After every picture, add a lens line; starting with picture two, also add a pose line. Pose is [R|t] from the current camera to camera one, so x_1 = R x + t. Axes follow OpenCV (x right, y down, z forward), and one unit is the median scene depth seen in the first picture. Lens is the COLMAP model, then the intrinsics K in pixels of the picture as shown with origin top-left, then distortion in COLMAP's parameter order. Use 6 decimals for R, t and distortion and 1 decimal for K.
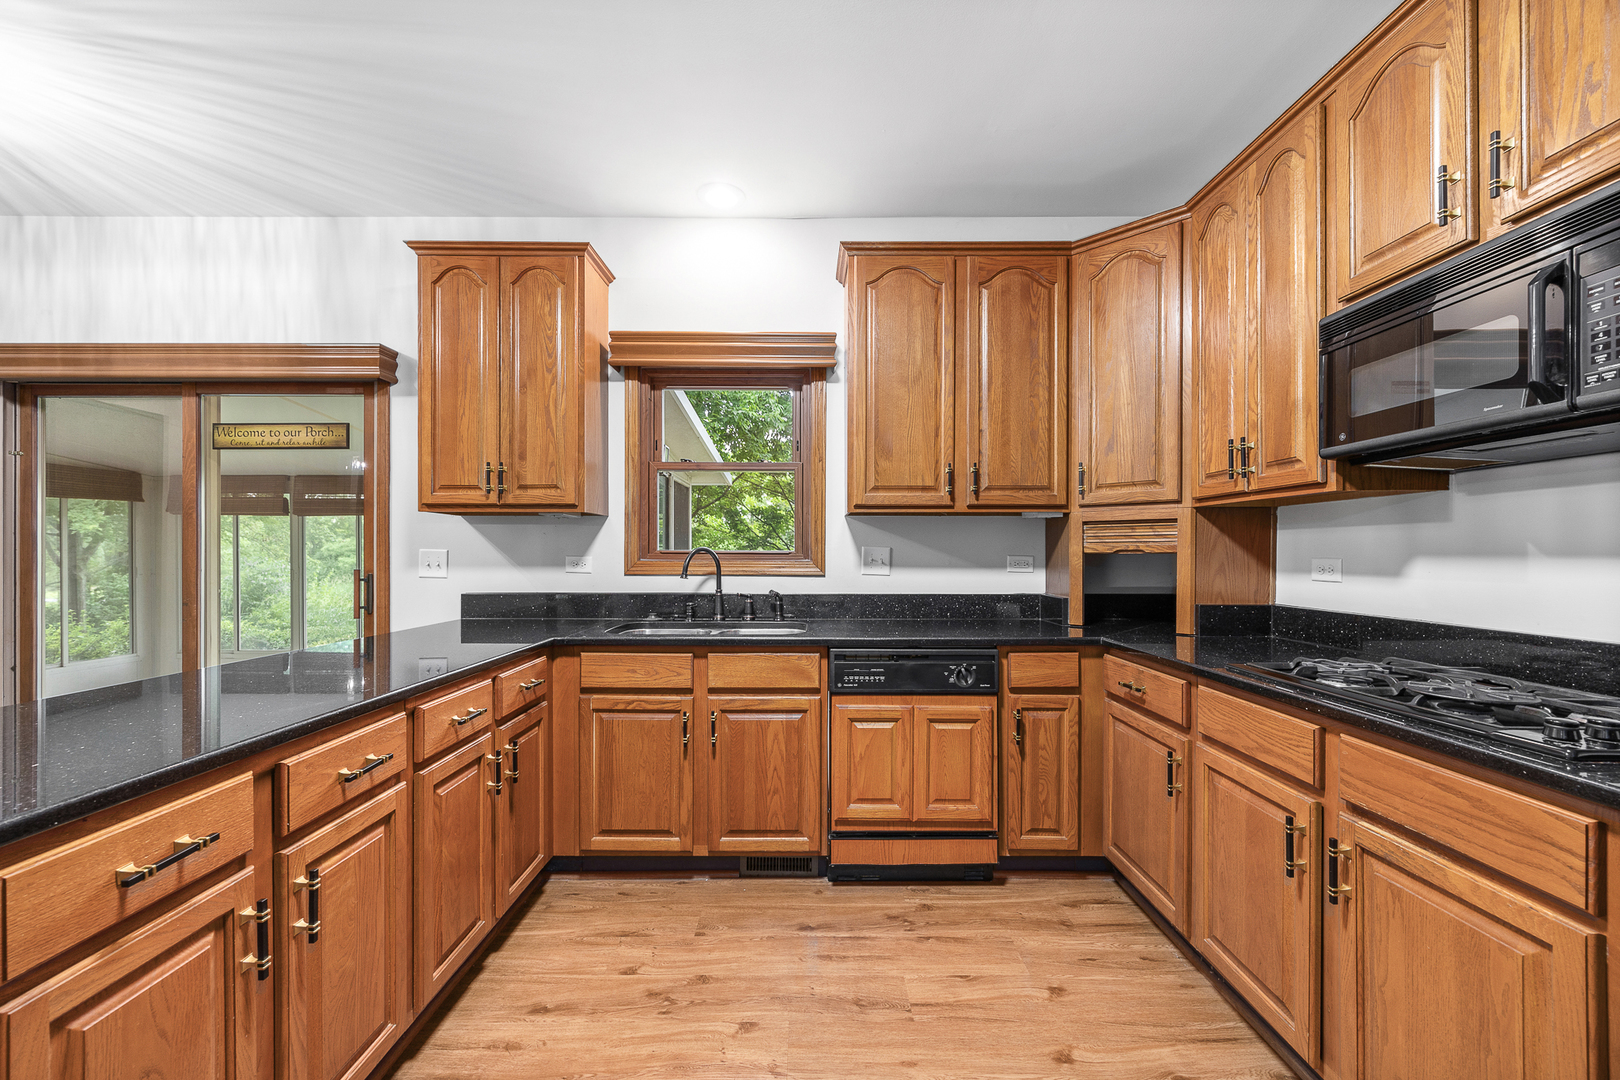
lens RADIAL K [[626.5, 0, 808.9], [0, 626.5, 550.9], [0, 0, 1]] dist [0.002552, -0.001127]
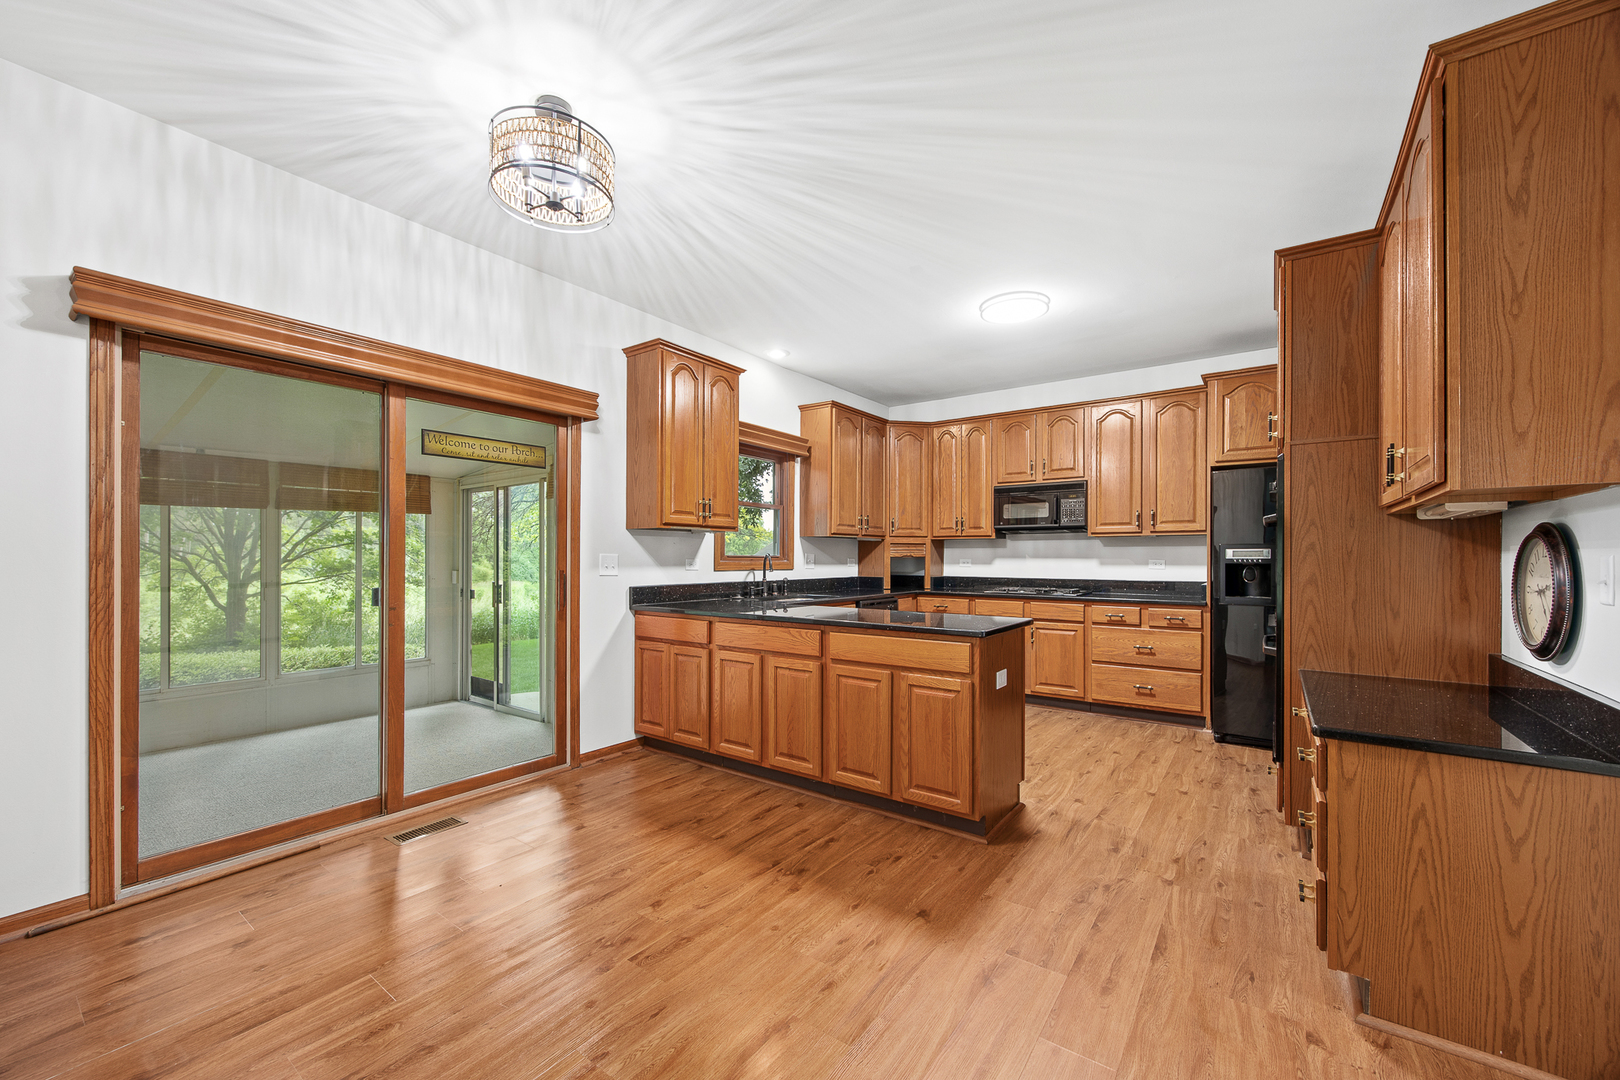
lens RADIAL K [[626.5, 0, 809.5], [0, 626.5, 552.0], [0, 0, 1]] dist [0.002552, -0.001127]
pose [[0.592730, 0.006482, 0.805375, -1.725531], [-0.004555, 0.999979, -0.004696, -0.002819], [-0.805388, -0.000885, 0.592747, -0.129841]]
